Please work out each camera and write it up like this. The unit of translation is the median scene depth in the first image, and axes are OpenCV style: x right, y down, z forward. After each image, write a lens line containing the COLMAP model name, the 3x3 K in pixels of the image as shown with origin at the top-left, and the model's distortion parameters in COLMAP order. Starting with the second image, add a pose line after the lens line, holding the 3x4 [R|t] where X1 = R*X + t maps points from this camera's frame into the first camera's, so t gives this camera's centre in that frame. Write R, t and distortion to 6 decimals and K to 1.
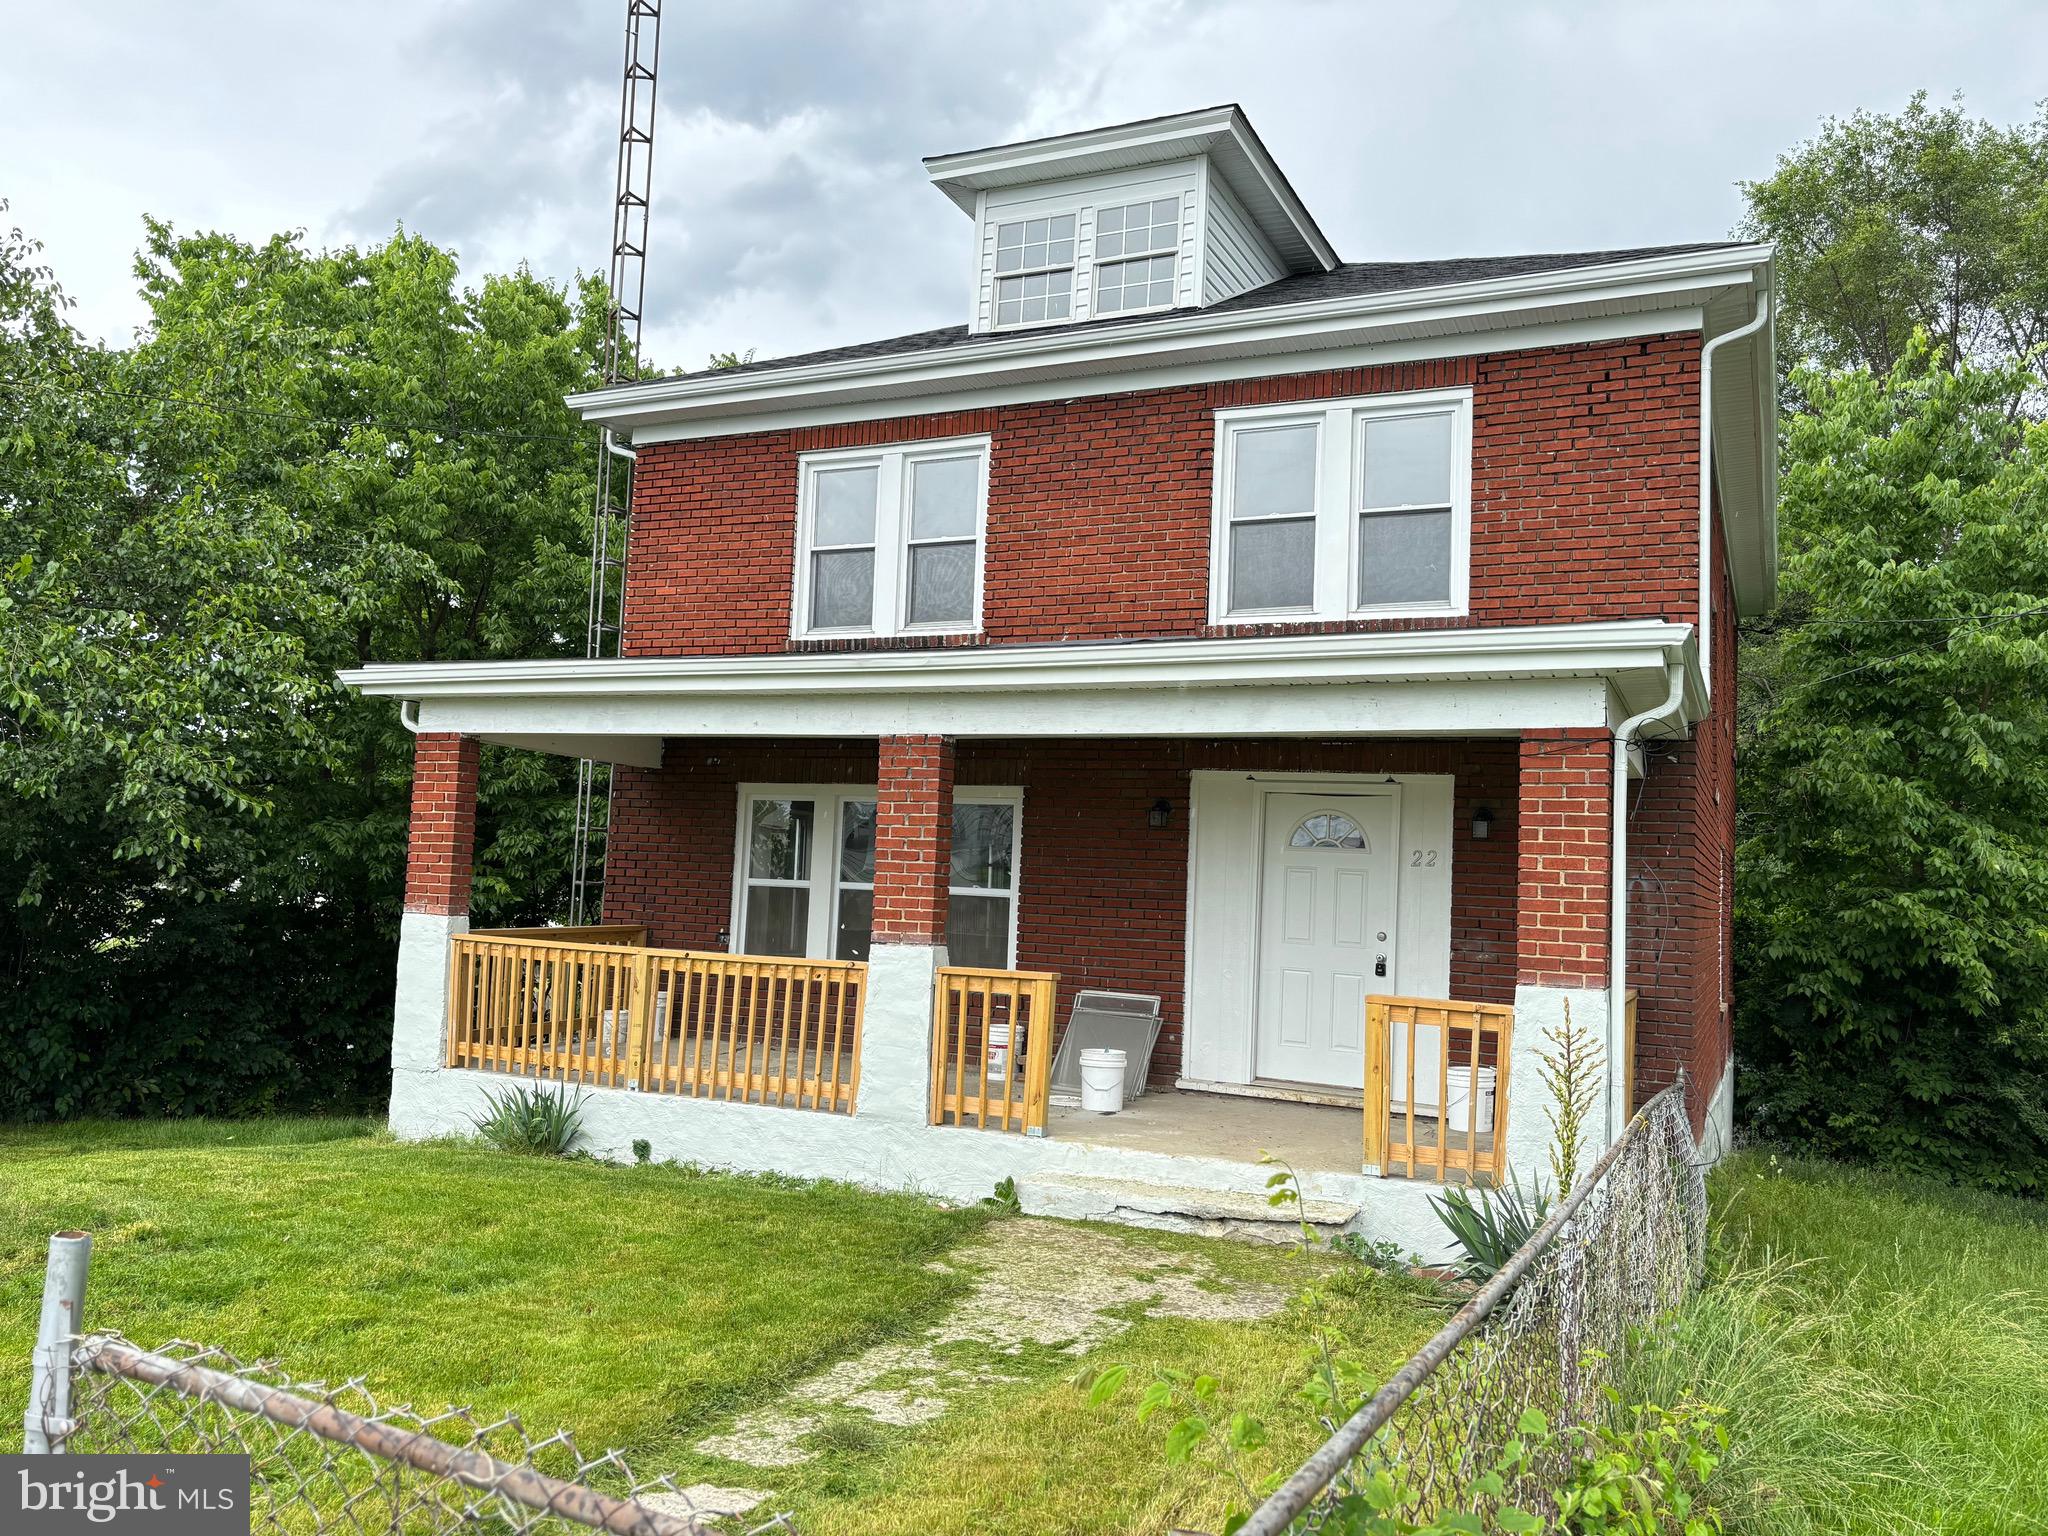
lens RADIAL K [[1558.6, 0, 1014.0], [0, 1558.6, 773.0], [0, 0, 1]] dist [0.029544, -0.022378]
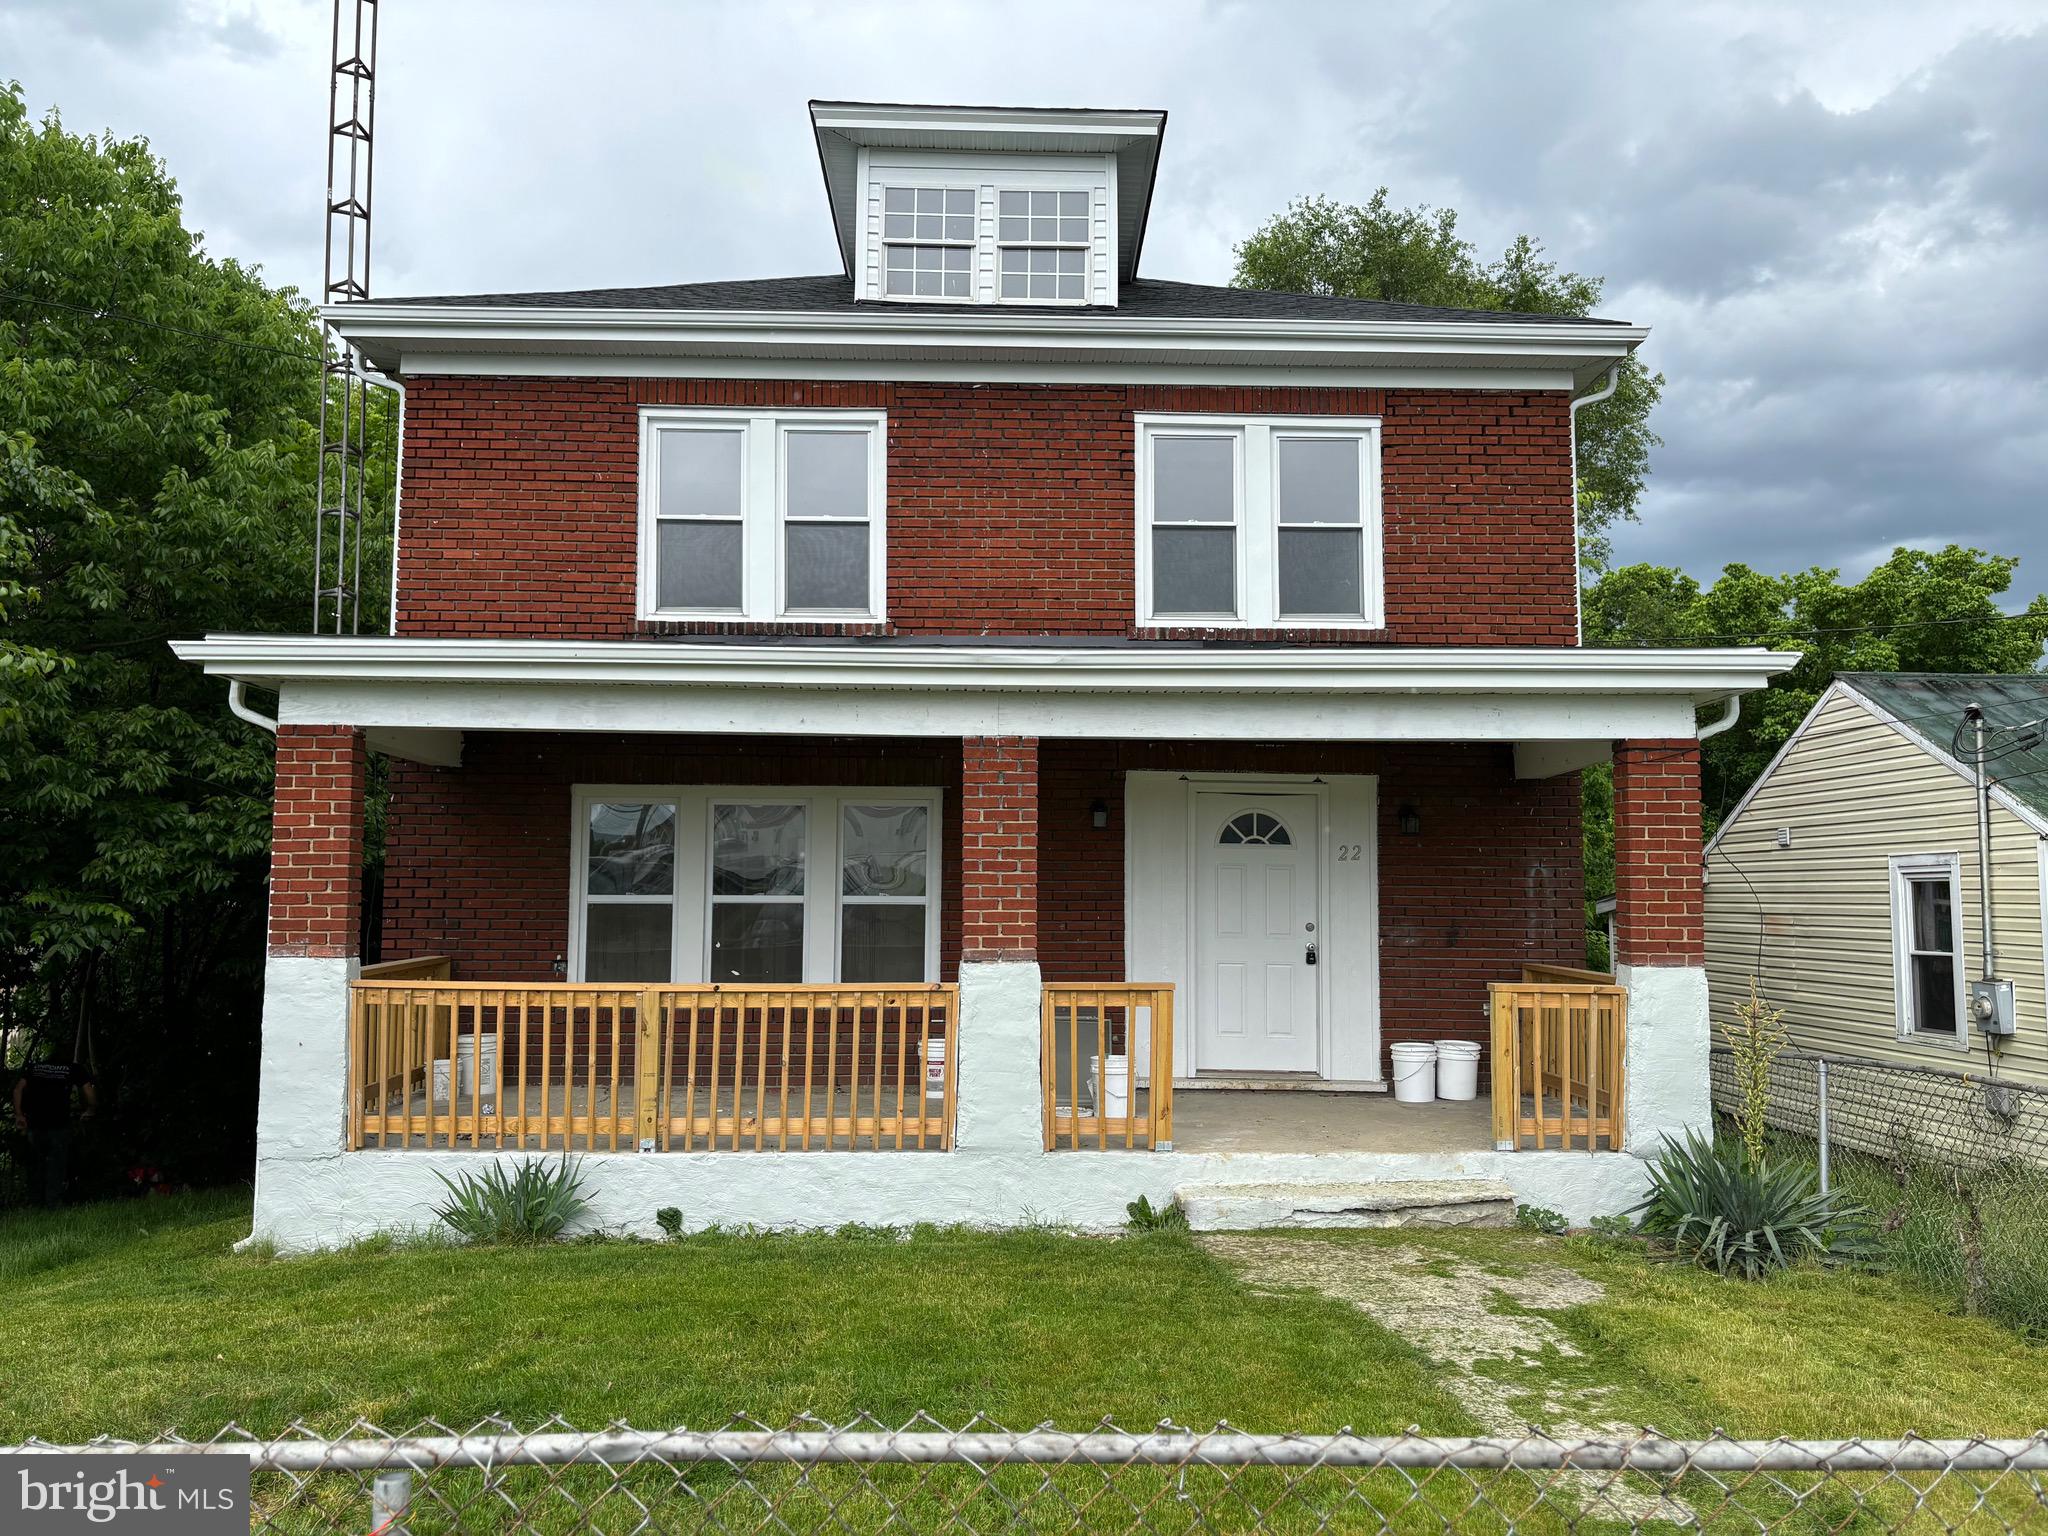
lens RADIAL K [[1558.6, 0, 1022.5], [0, 1558.6, 773.3], [0, 0, 1]] dist [0.029544, -0.022378]
pose [[0.888800, -0.003092, 0.458285, -0.428179], [-0.001934, 0.999943, 0.010498, -0.010866], [-0.458292, -0.010217, 0.888743, 0.147641]]
